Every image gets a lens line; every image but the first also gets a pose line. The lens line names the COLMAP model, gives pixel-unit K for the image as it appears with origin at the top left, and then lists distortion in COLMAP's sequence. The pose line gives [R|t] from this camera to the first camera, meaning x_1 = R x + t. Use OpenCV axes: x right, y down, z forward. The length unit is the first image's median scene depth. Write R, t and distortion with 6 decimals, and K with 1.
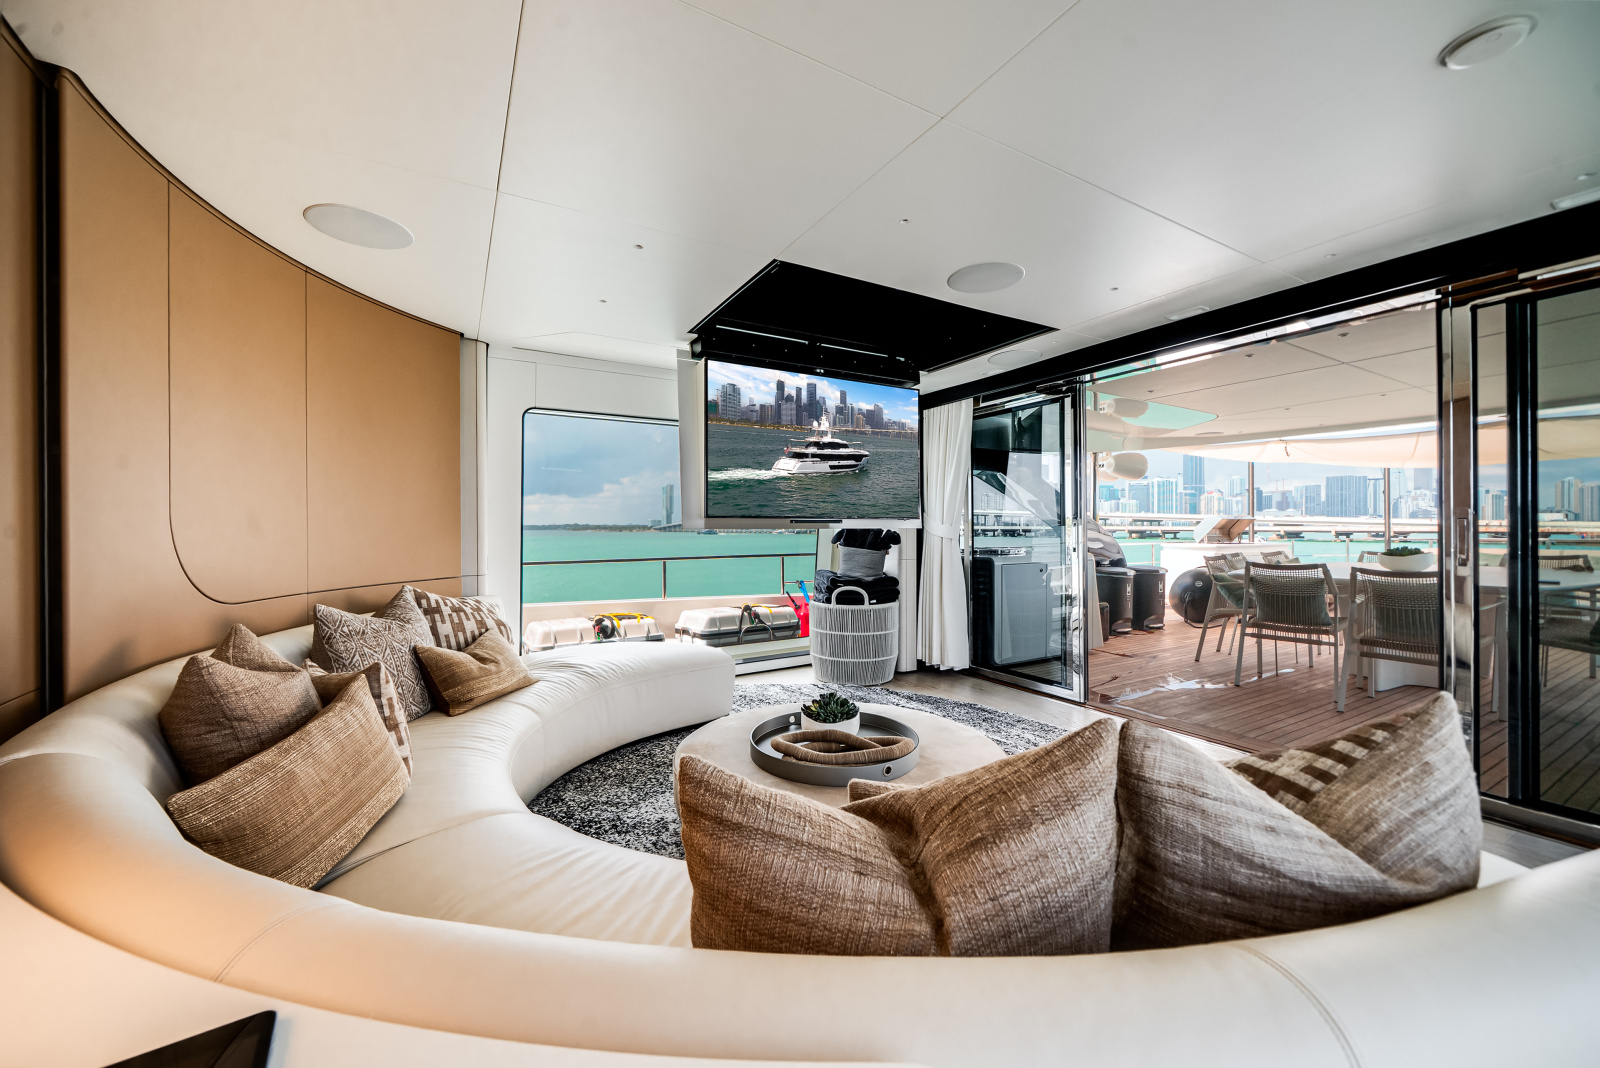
lens RADIAL K [[571.5, 0, 800.0], [0, 571.5, 534.0], [0, 0, 1]] dist [0.000263, -0.000020]
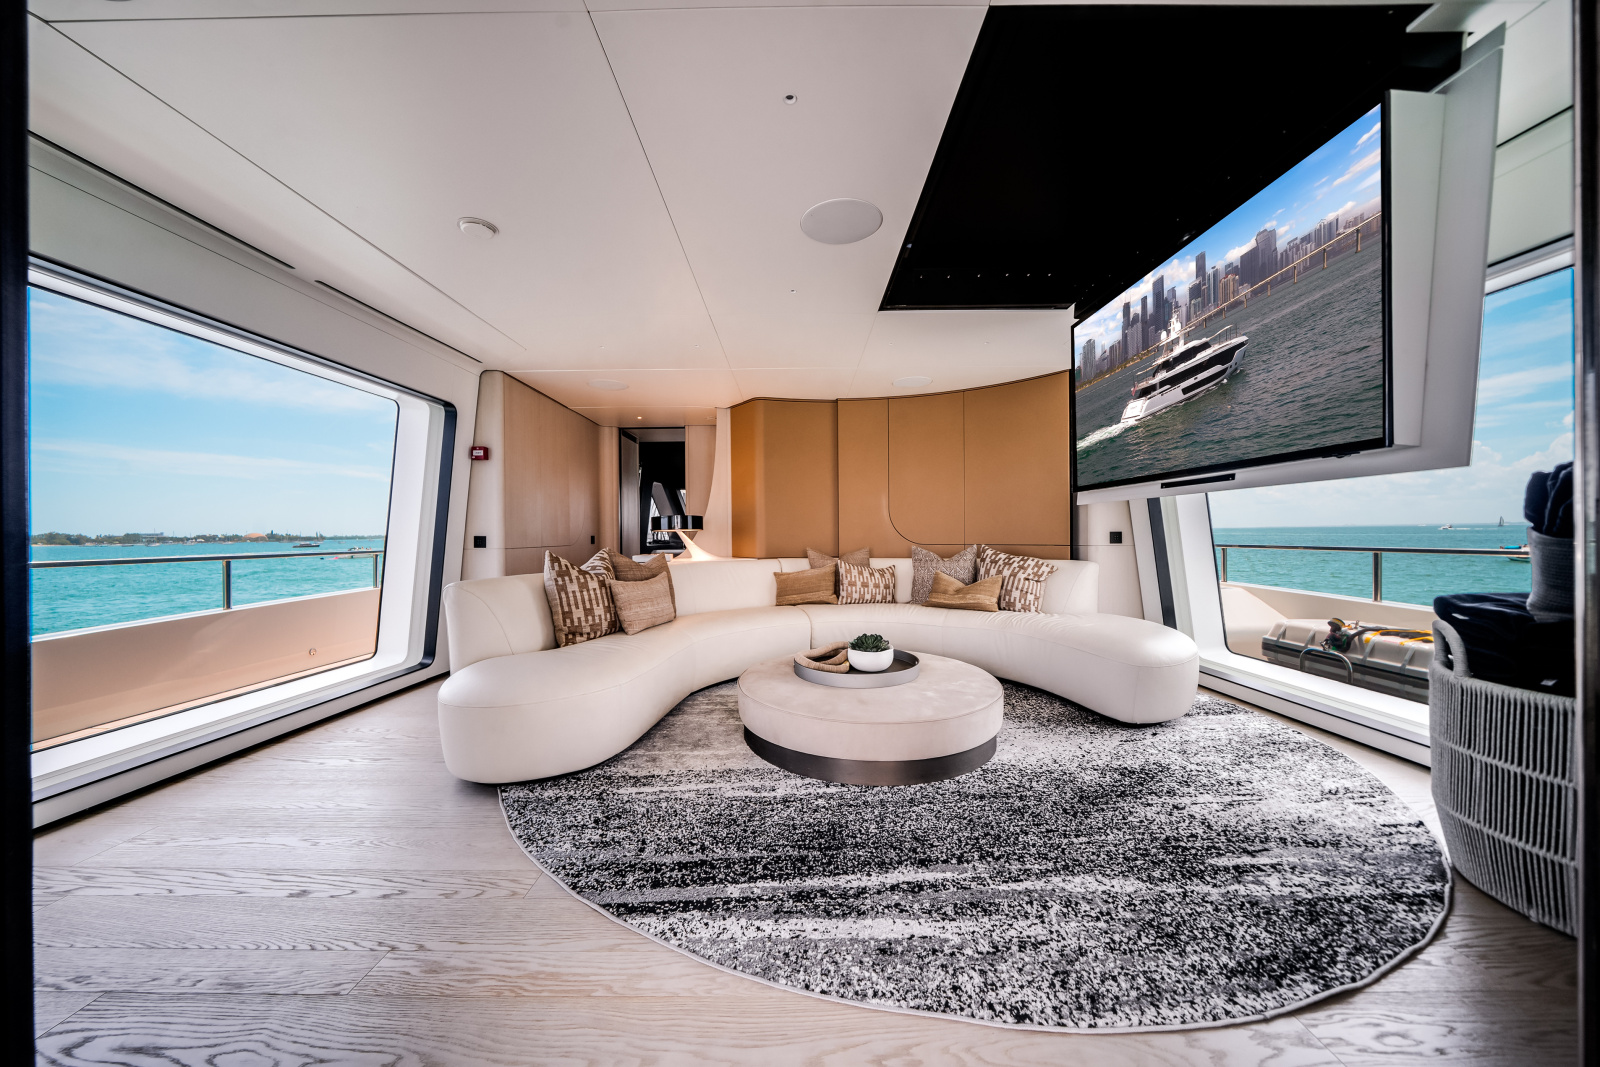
lens RADIAL K [[571.5, 0, 800.0], [0, 571.5, 533.5], [0, 0, 1]] dist [0.000263, -0.000020]
pose [[-0.527023, 0.008562, -0.849808, 0.804621], [-0.010460, 0.999808, 0.016560, 0.032252], [0.849786, 0.017617, -0.526833, 0.972495]]
